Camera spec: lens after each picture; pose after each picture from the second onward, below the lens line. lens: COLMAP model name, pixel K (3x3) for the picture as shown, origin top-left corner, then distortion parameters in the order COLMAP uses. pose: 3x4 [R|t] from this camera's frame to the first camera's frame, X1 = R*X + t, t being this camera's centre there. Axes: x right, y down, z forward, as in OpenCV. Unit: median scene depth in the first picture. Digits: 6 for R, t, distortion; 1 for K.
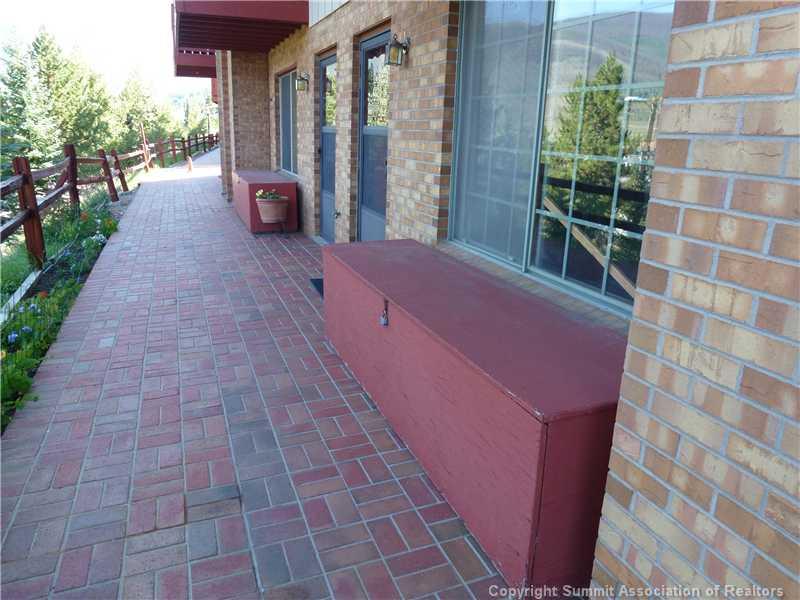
lens RADIAL K [[579.7, 0, 400.0], [0, 579.7, 300.0], [0, 0, 1]] dist [-0.041542, 0.007631]
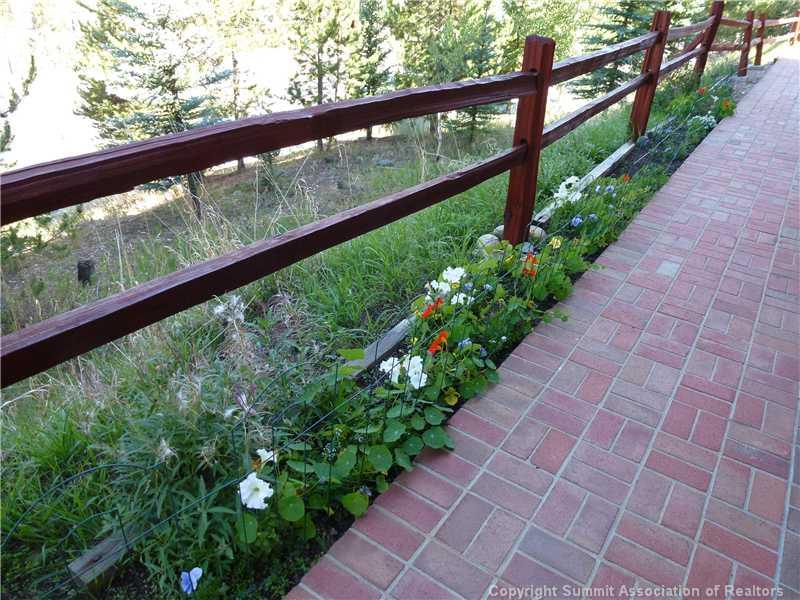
lens RADIAL K [[579.7, 0, 400.0], [0, 579.7, 300.0], [0, 0, 1]] dist [-0.041542, 0.007631]
pose [[0.567368, 0.433693, -0.700002, -0.074251], [-0.273539, 0.901060, 0.336551, -0.027160], [0.776704, 0.000529, 0.629865, 0.105800]]
